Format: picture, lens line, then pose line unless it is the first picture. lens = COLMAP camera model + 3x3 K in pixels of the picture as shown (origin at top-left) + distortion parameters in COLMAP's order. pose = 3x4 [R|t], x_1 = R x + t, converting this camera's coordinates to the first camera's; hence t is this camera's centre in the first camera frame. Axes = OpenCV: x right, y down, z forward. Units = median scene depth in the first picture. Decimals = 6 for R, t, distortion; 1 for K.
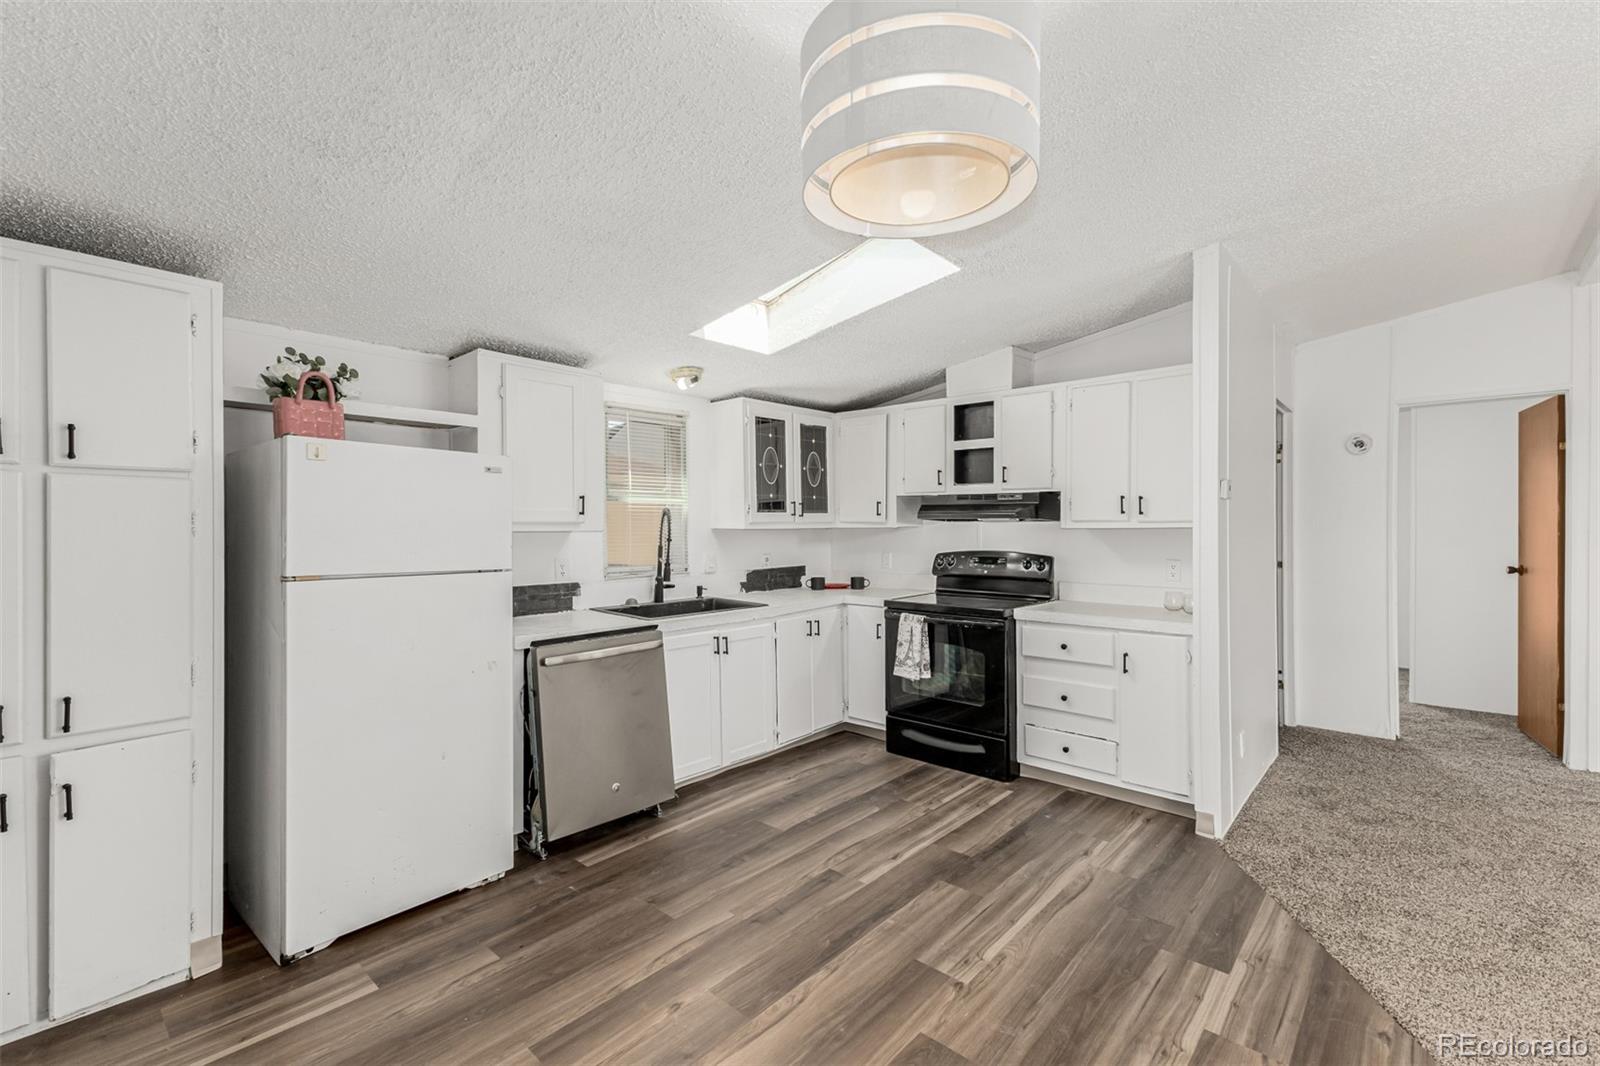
lens RADIAL K [[702.3, 0, 797.8], [0, 702.3, 529.0], [0, 0, 1]] dist [0.010488, -0.000432]
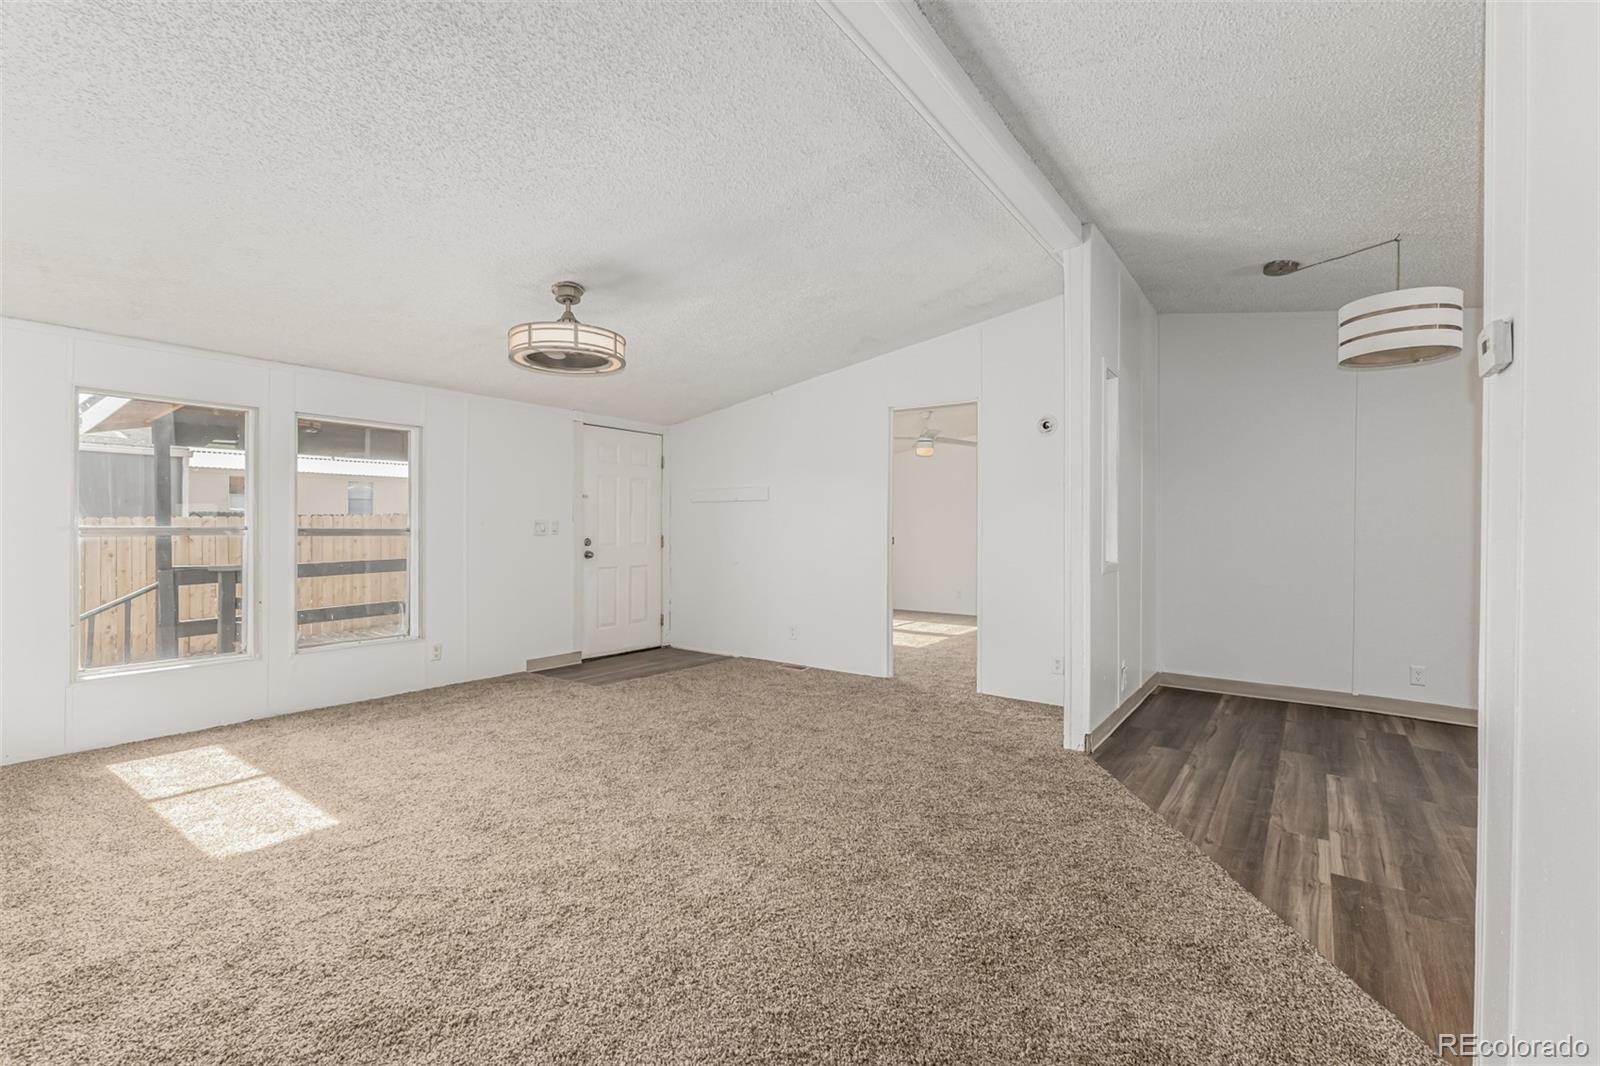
lens RADIAL K [[688.4, 0, 798.3], [0, 688.4, 527.3], [0, 0, 1]] dist [0.012254, 0.000082]
pose [[-0.995567, -0.003229, -0.093997, 0.919860], [-0.003990, 0.999961, 0.007905, 0.039239], [0.093968, 0.008245, -0.995541, 1.189182]]
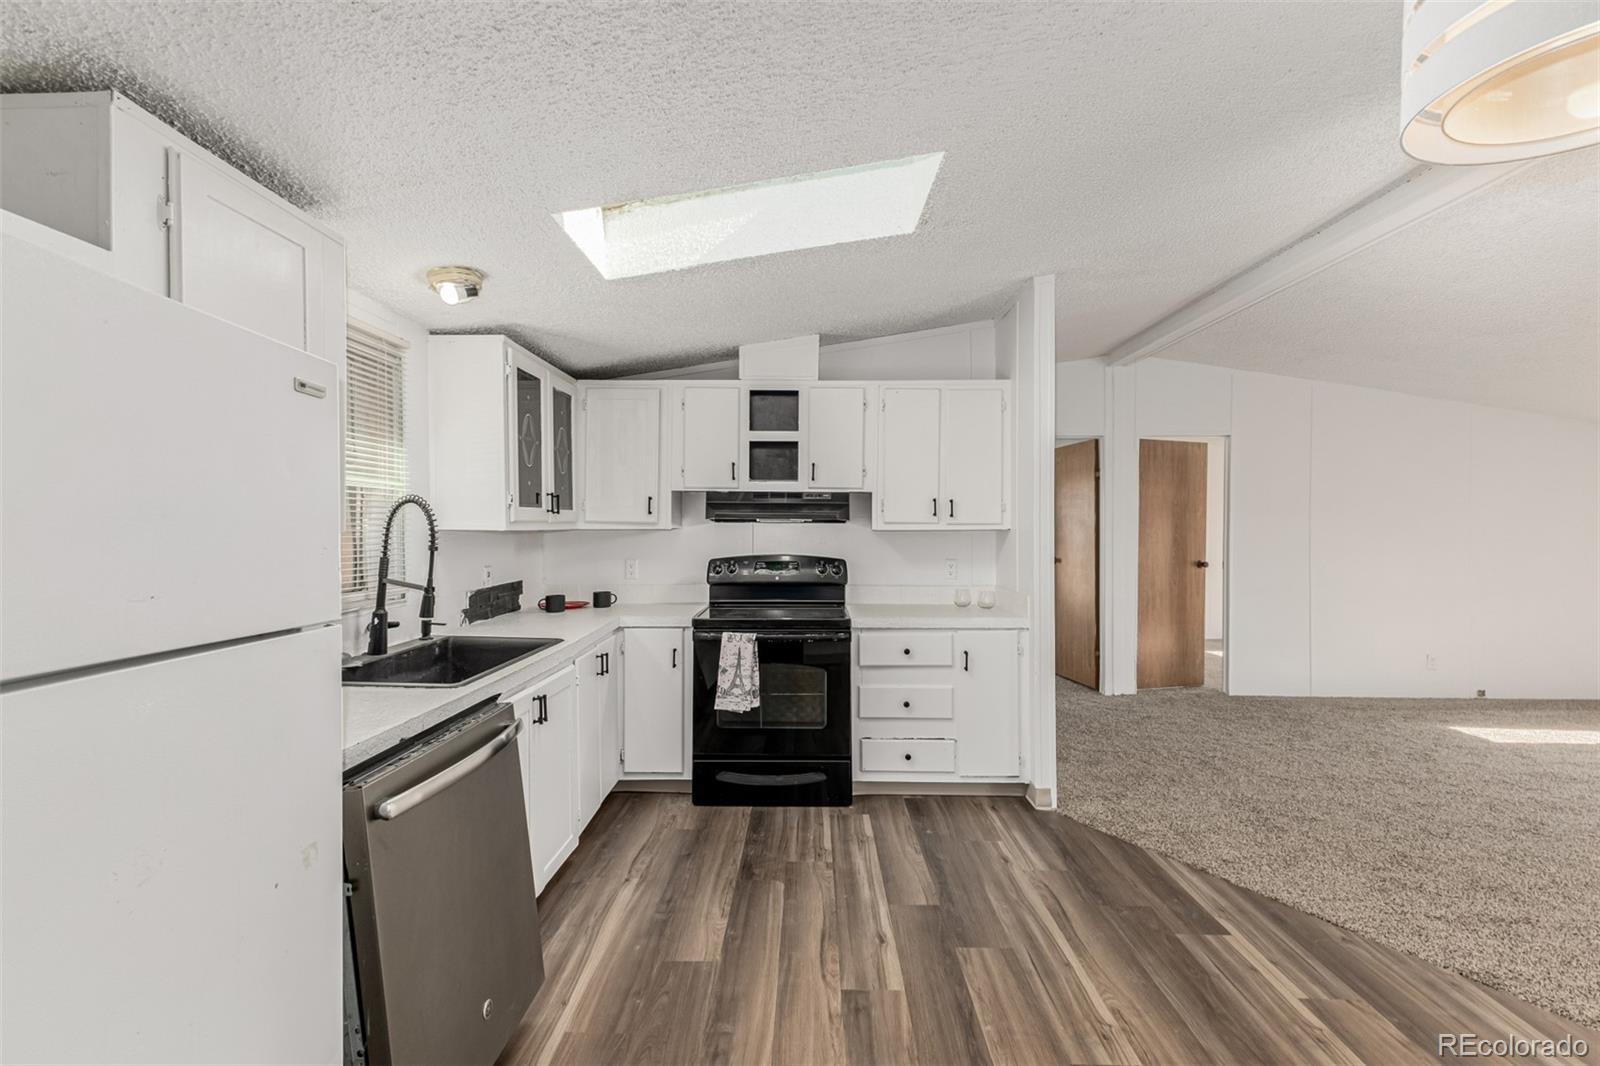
lens RADIAL K [[696.4, 0, 798.0], [0, 696.4, 529.1], [0, 0, 1]] dist [0.009975, -0.000152]
pose [[0.753285, 0.002330, 0.657690, -0.360977], [0.000336, 0.999992, -0.003927, 0.001599], [-0.657694, 0.003179, 0.753279, 0.363646]]
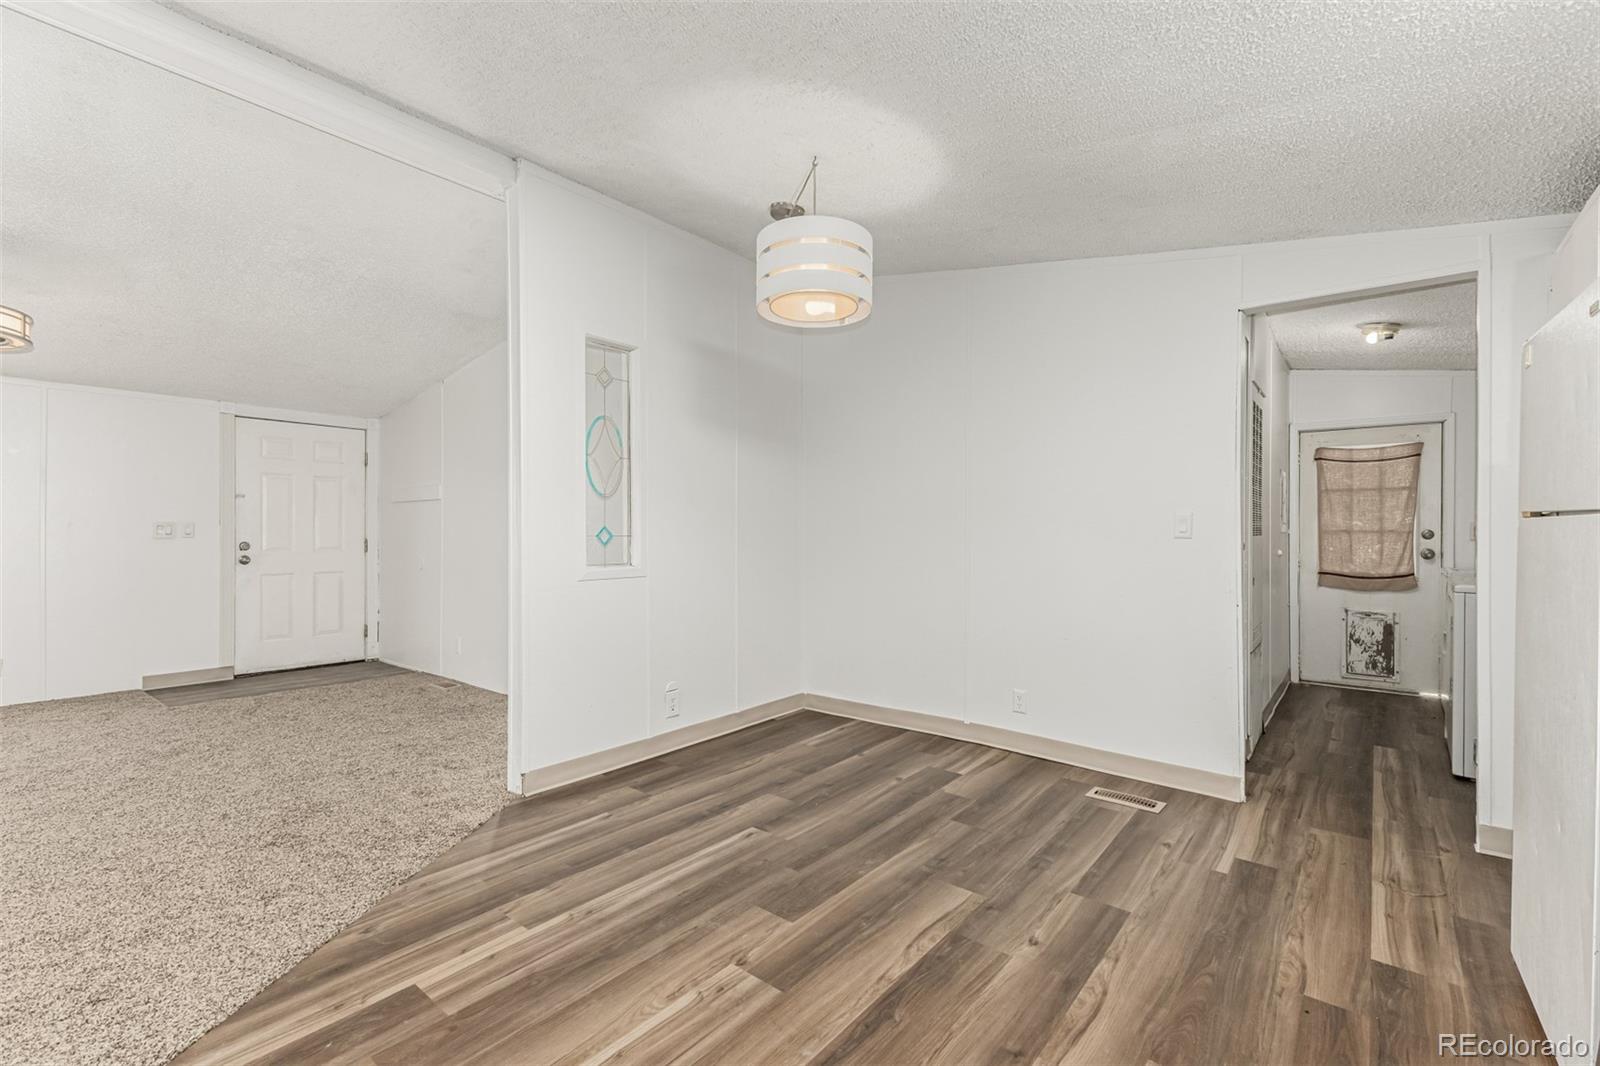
lens RADIAL K [[696.4, 0, 798.0], [0, 696.4, 529.1], [0, 0, 1]] dist [0.009975, -0.000152]
pose [[-0.998801, 0.000106, -0.048962, 0.114072], [0.000070, 1.000000, 0.000734, 0.051605], [0.048962, 0.000729, -0.998800, 1.086471]]
